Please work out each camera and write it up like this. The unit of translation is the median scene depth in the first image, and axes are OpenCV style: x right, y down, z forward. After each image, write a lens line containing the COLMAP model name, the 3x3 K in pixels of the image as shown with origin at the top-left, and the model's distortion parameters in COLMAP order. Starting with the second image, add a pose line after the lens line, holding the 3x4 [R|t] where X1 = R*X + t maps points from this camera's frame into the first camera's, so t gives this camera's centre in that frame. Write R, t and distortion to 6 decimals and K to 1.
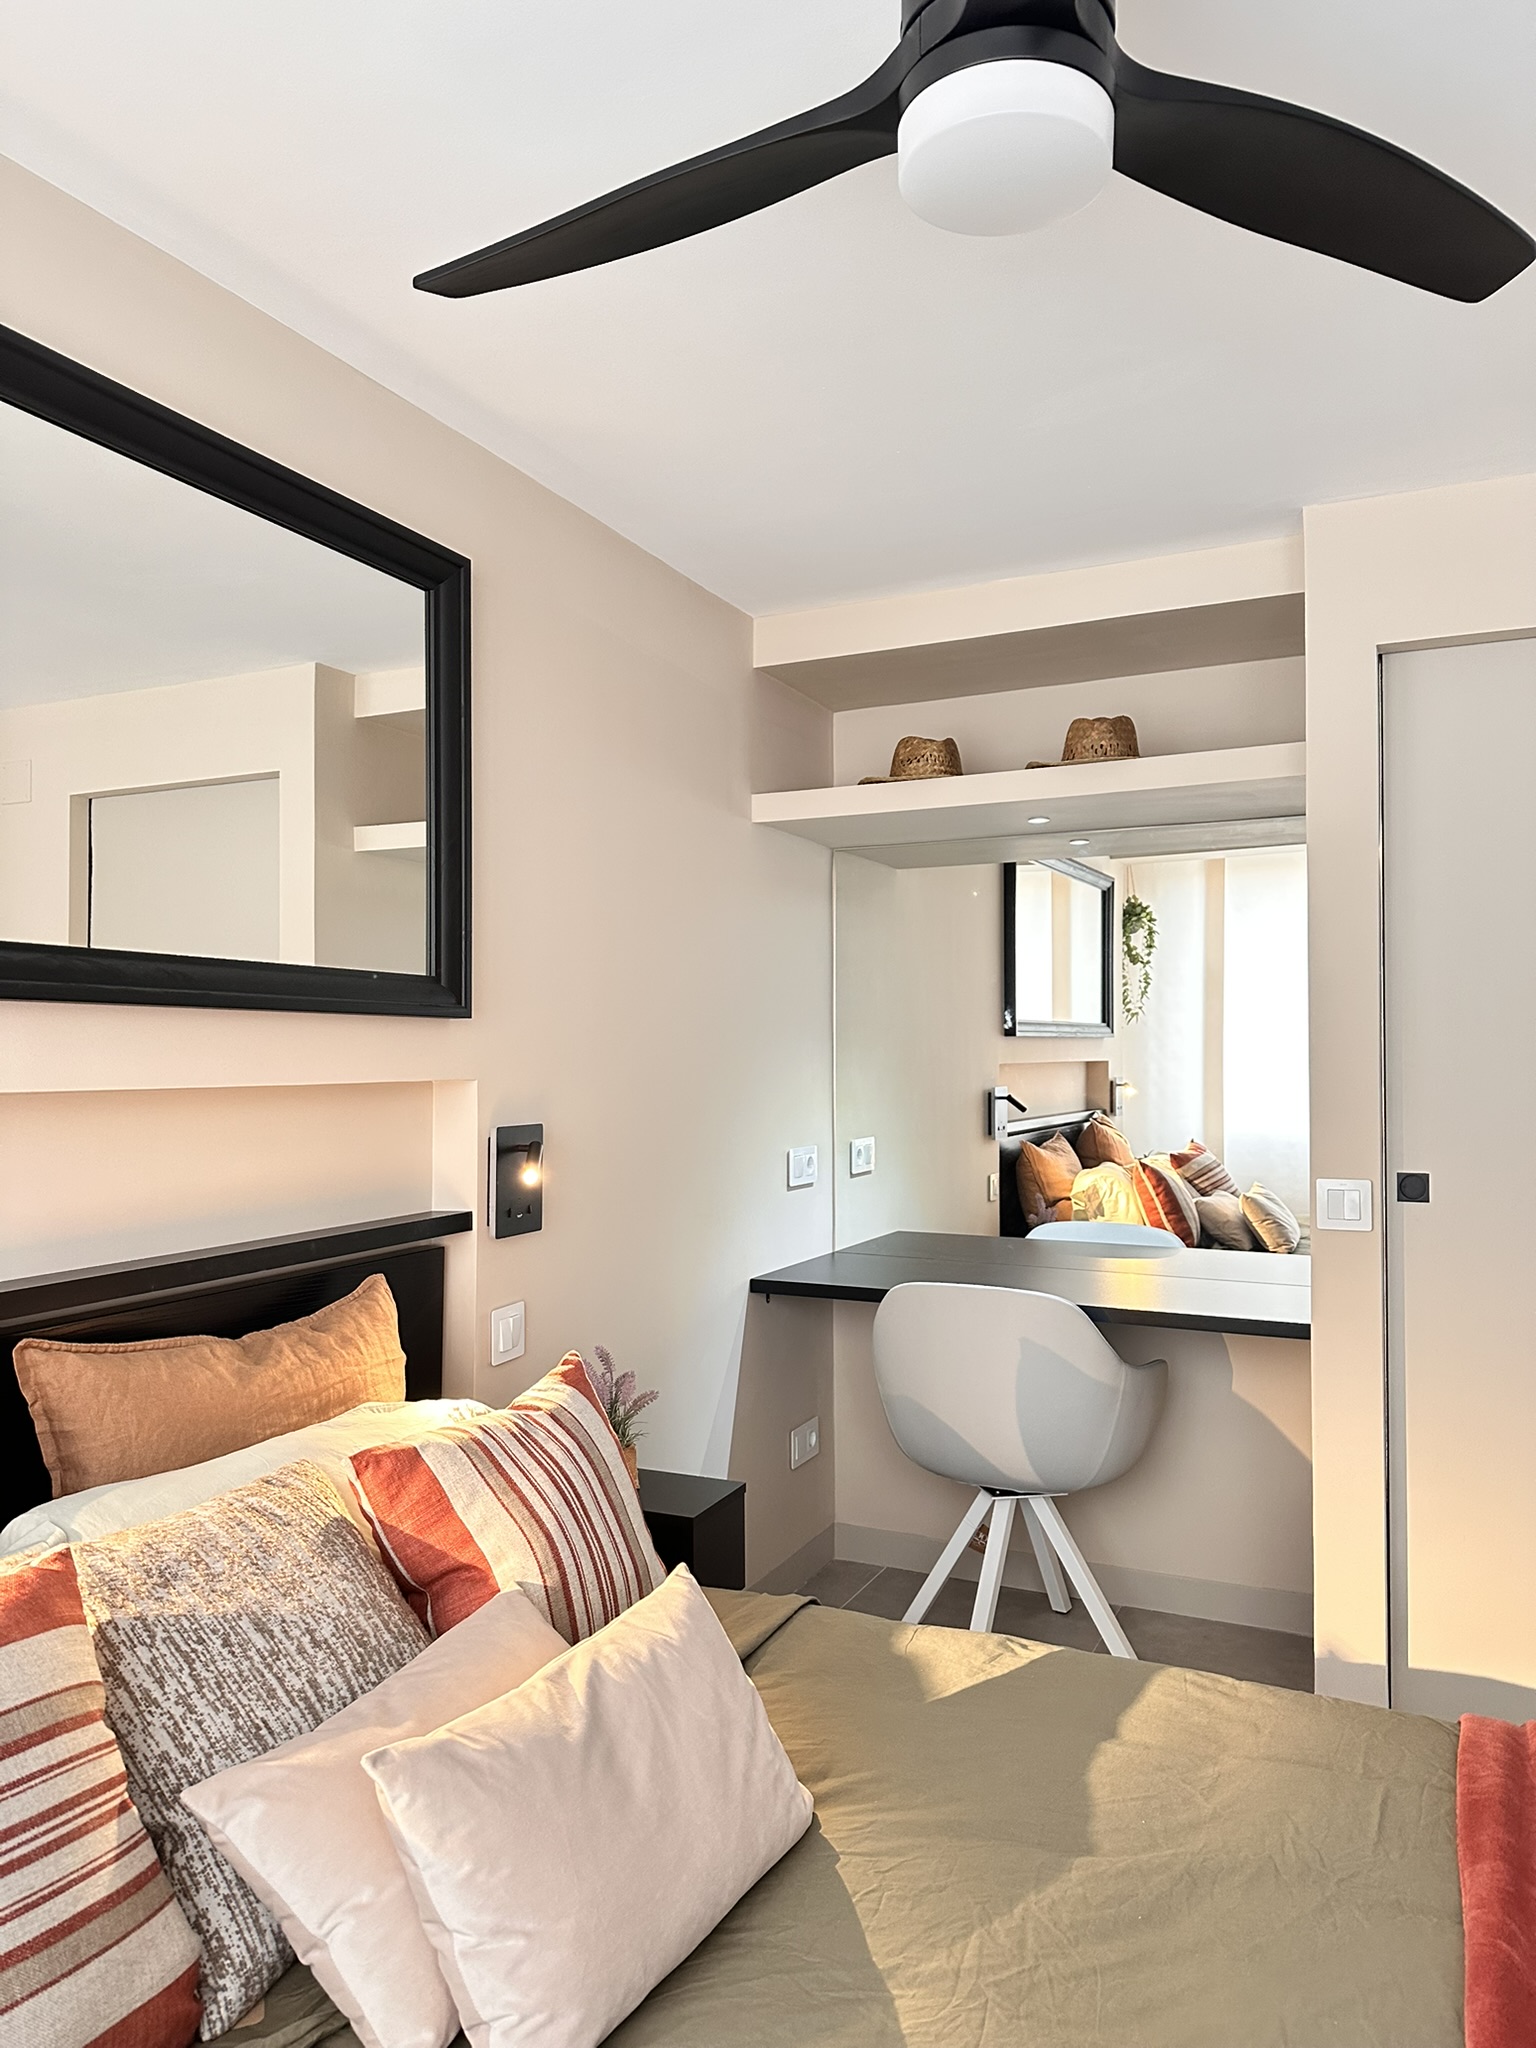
lens RADIAL K [[1427.5, 0, 745.1], [0, 1427.5, 1034.8], [0, 0, 1]] dist [0.064064, -0.073653]
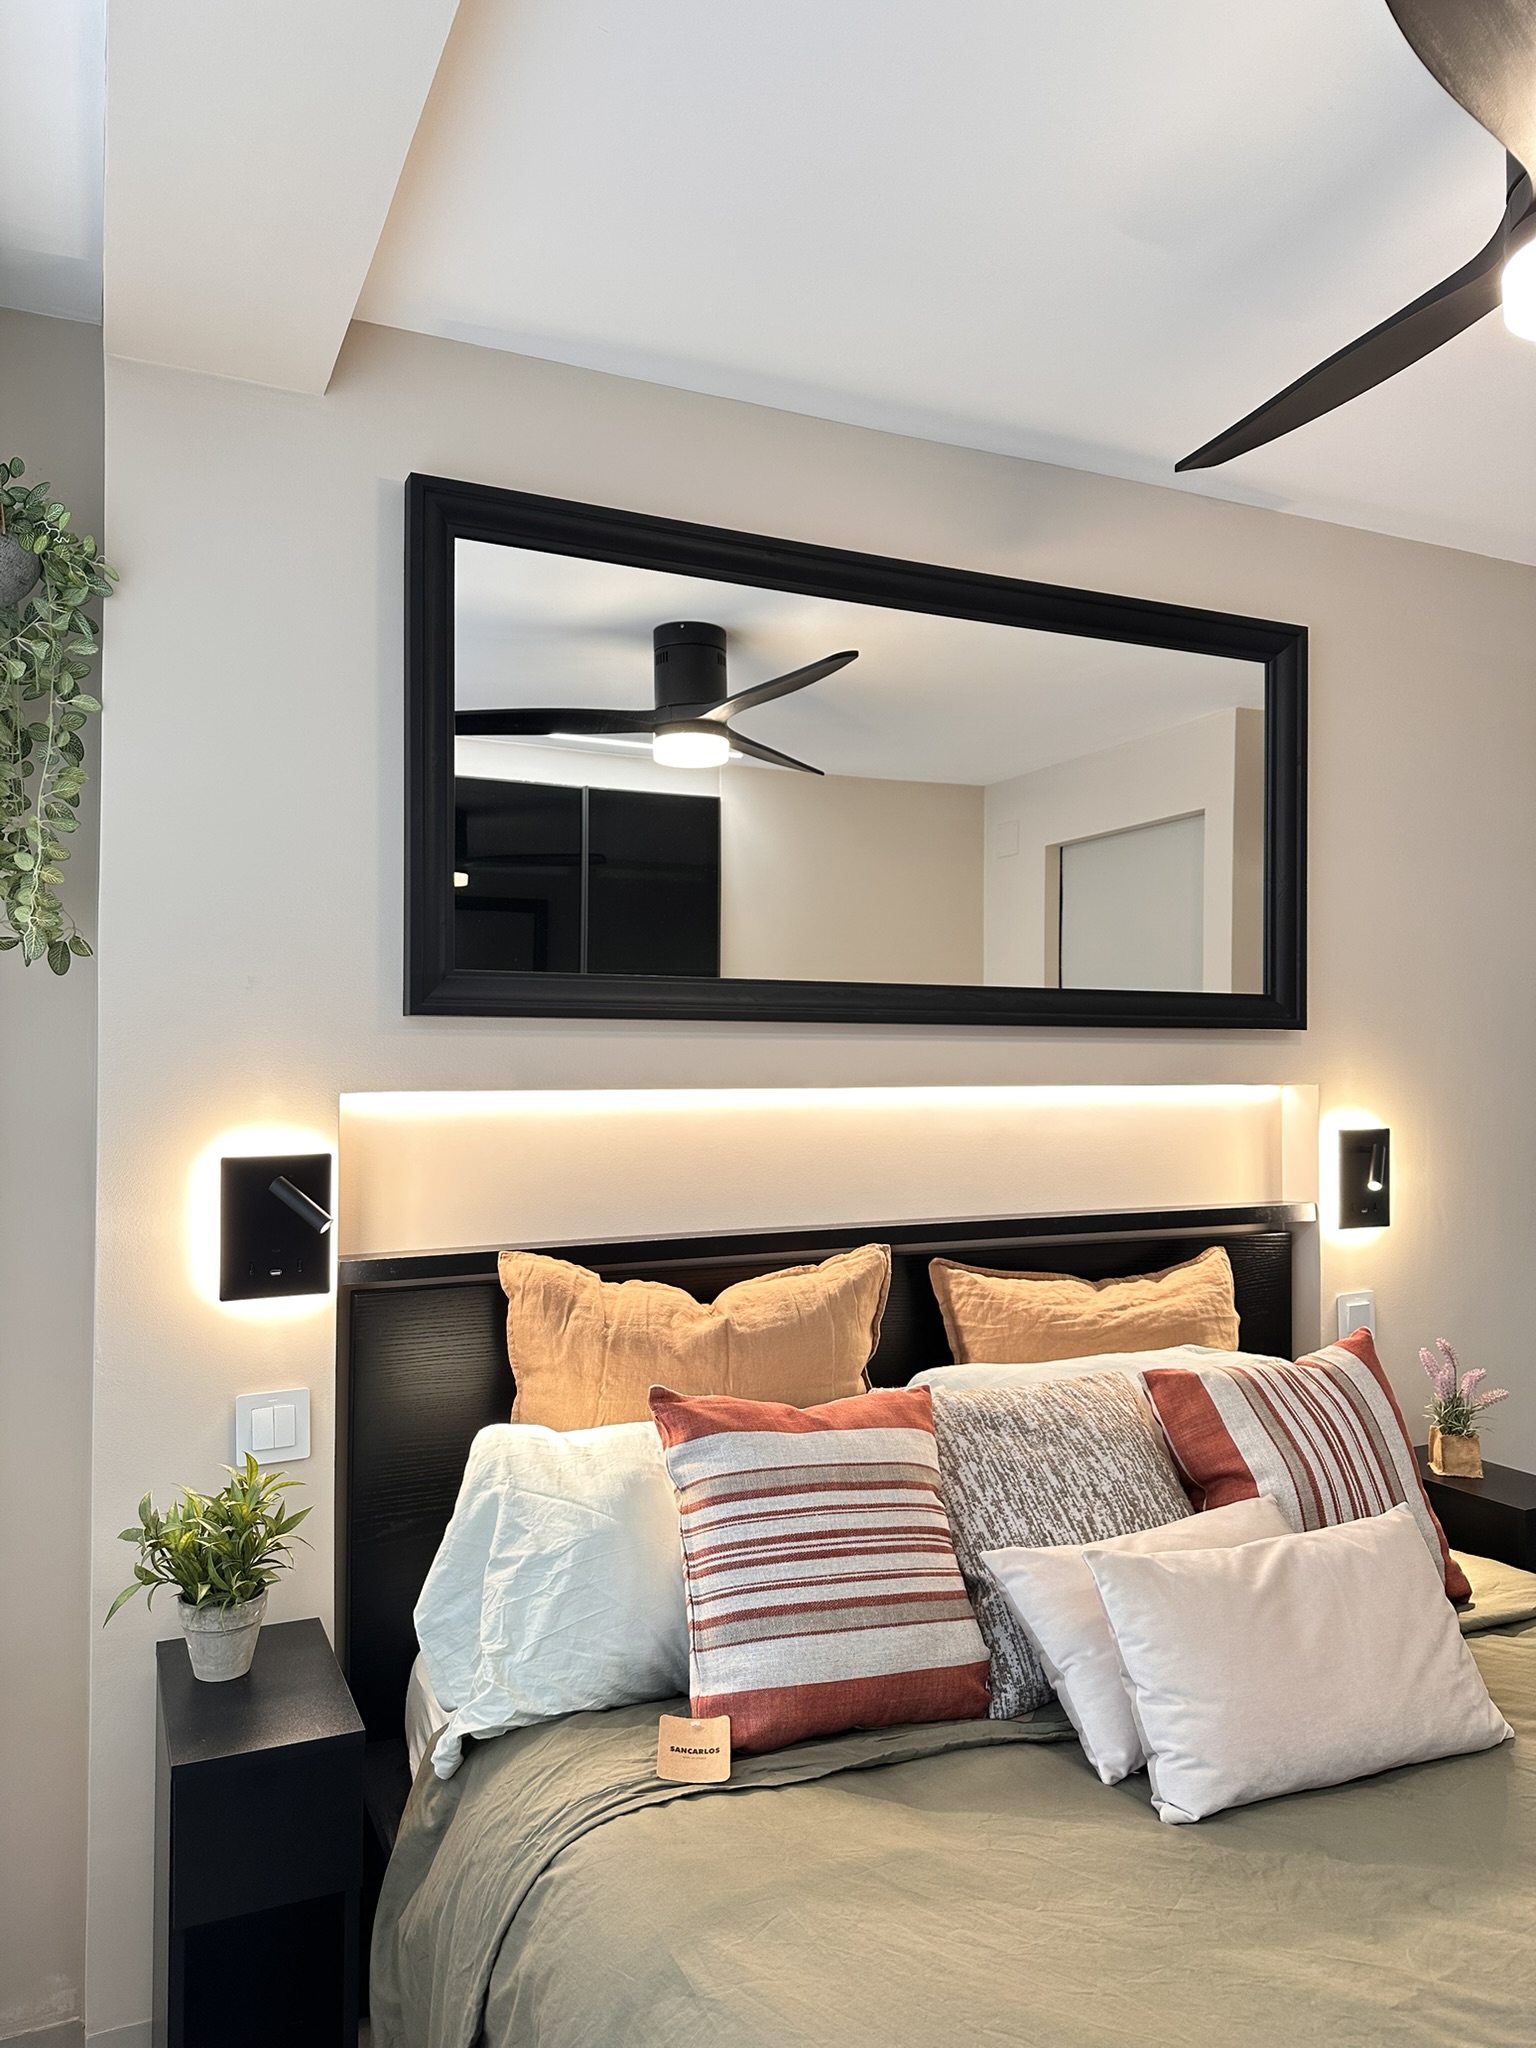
lens RADIAL K [[1427.5, 0, 765.6], [0, 1427.5, 1034.7], [0, 0, 1]] dist [0.064064, -0.073653]
pose [[0.775402, -0.006698, -0.631432, 0.329254], [0.005818, 0.999977, -0.003463, -0.011686], [0.631441, -0.000989, 0.775423, -0.259875]]
